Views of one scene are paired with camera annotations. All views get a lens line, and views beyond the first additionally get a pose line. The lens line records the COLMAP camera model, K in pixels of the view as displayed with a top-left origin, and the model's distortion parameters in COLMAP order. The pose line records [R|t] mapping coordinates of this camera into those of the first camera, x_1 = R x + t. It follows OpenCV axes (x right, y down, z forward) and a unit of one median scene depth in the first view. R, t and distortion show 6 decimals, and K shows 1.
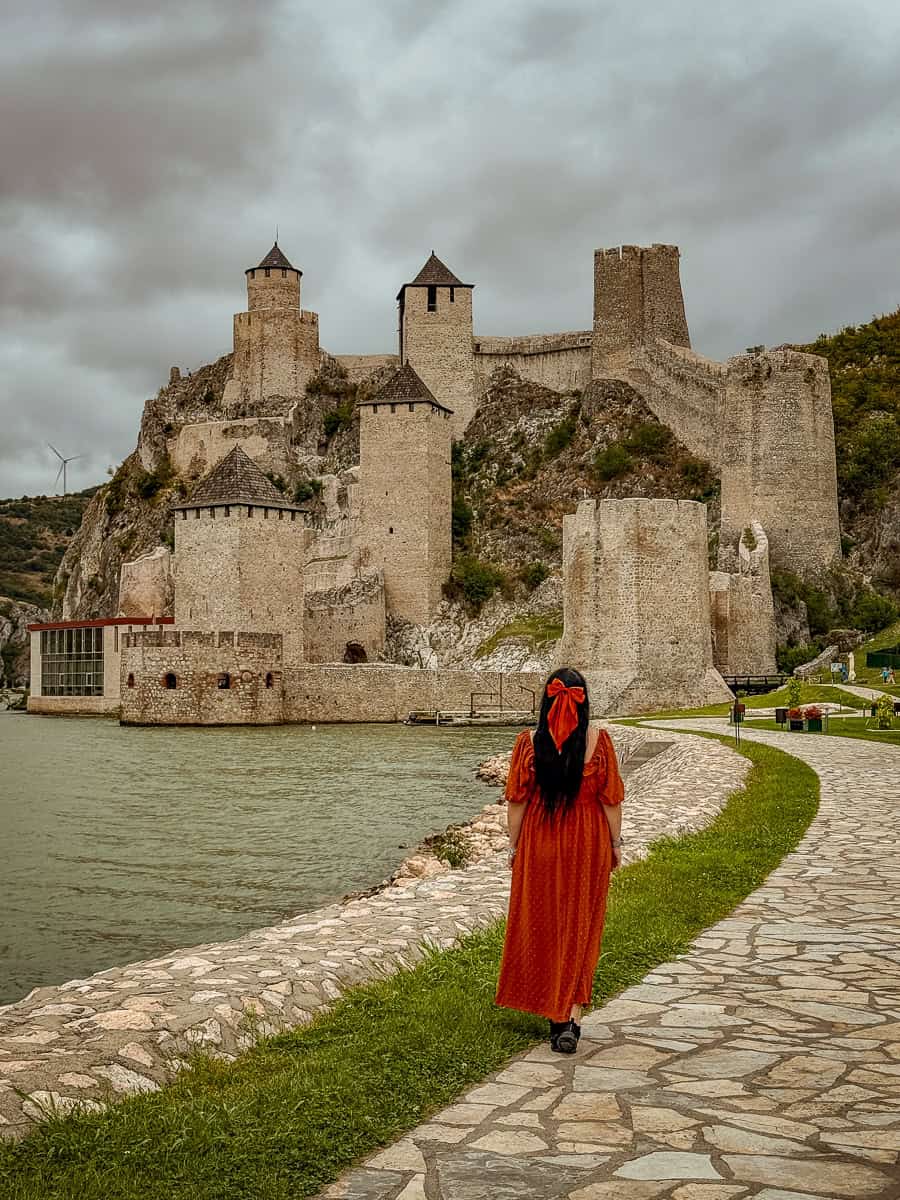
lens RADIAL K [[1688.8, 0, 445.1], [0, 1688.8, 592.3], [0, 0, 1]] dist [0.067852, -0.046702]
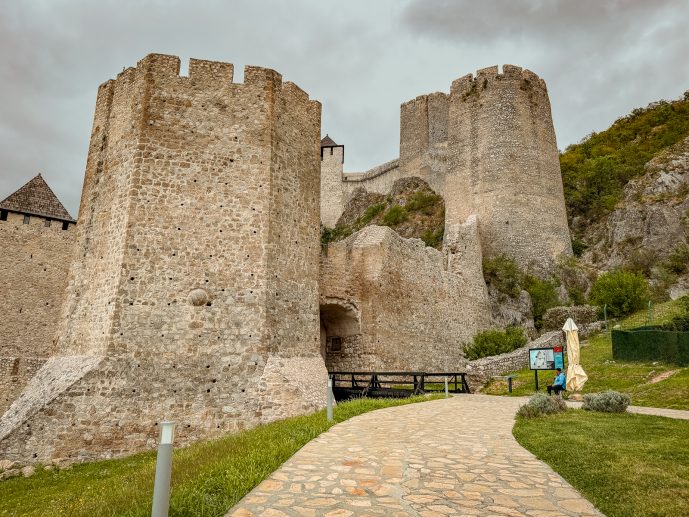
lens RADIAL K [[470.3, 0, 344.5], [0, 470.3, 258.5], [0, 0, 1]] dist [0.123450, -0.231937]
pose [[0.969411, -0.032915, -0.243225, 0.160777], [-0.012675, 0.982932, -0.183533, 0.032053], [0.245114, 0.181002, 0.952448, 0.654243]]
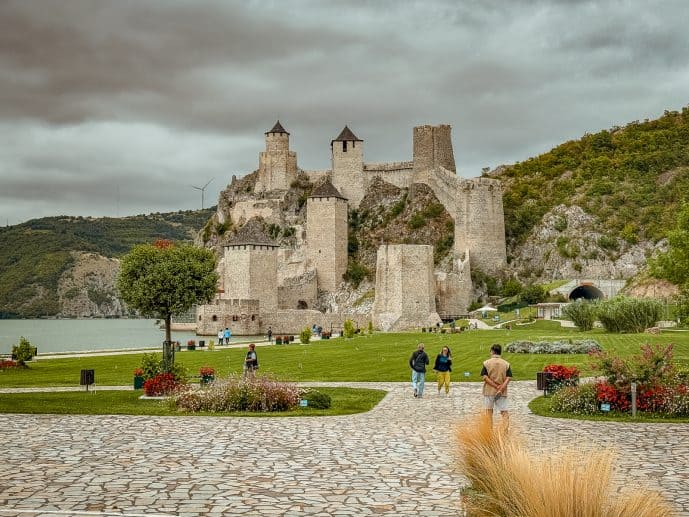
lens RADIAL K [[940.7, 0, 358.9], [0, 940.7, 218.9], [0, 0, 1]] dist [0.008407, 0.001083]
pose [[0.998443, -0.006270, -0.055426, 0.095490], [0.003759, 0.998967, -0.045296, -0.023038], [0.055653, 0.045018, 0.997435, -0.298585]]
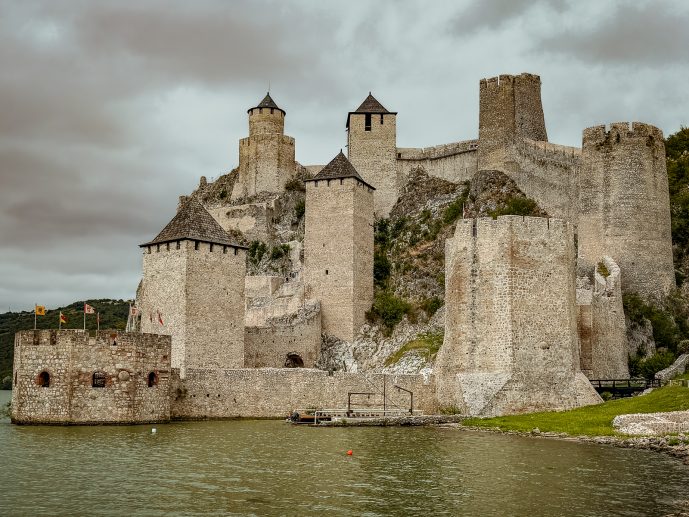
lens RADIAL K [[818.8, 0, 359.3], [0, 818.8, 323.5], [0, 0, 1]] dist [0.093997, -0.046522]
pose [[0.997771, 0.002608, -0.066685, 0.038771], [-0.004169, 0.999720, -0.023286, 0.020267], [0.066606, 0.023512, 0.997502, 0.349997]]
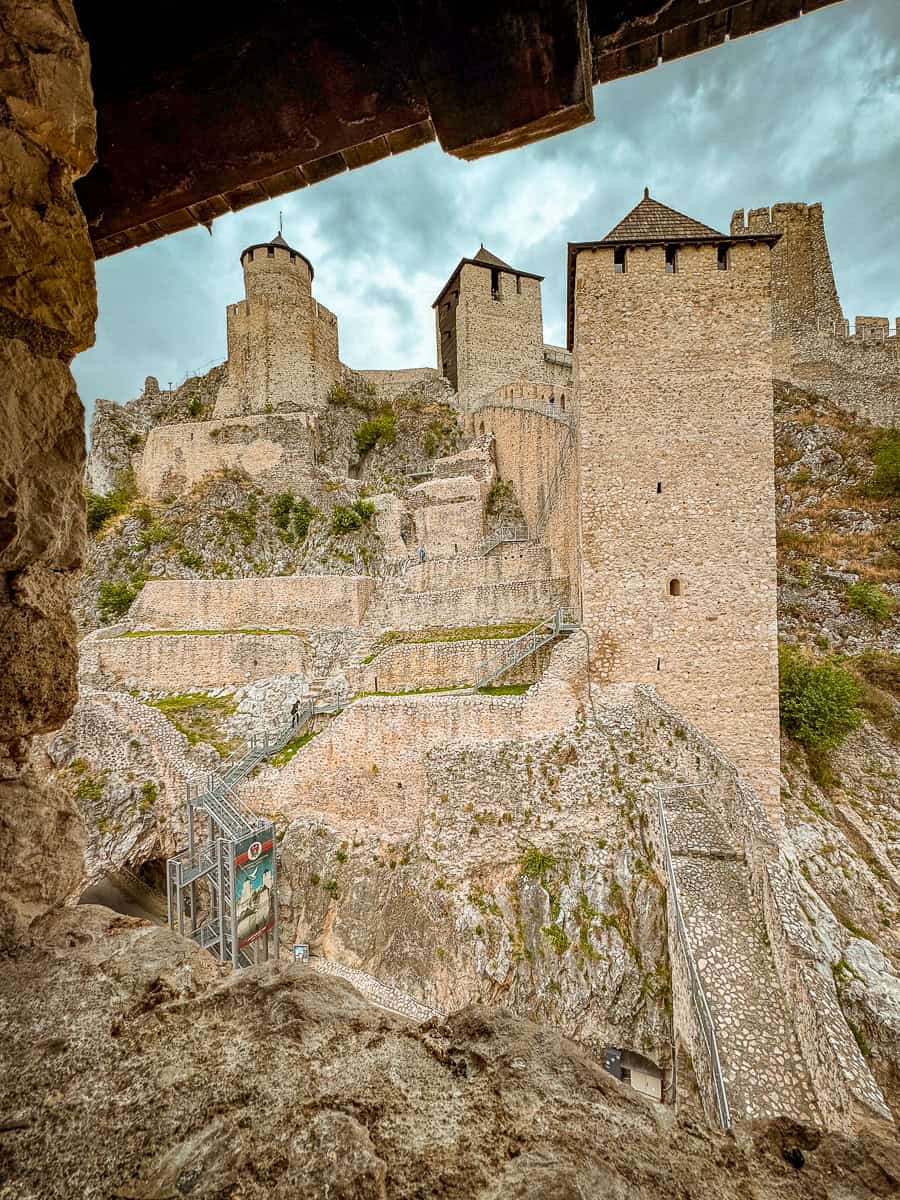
lens RADIAL K [[506.9, 0, 466.9], [0, 506.9, 615.4], [0, 0, 1]] dist [-0.003536, -0.000071]
pose [[0.958234, -0.023060, 0.285053, -0.109756], [0.008792, 0.998648, 0.051230, -0.036989], [-0.285849, -0.046584, 0.957142, 0.917842]]
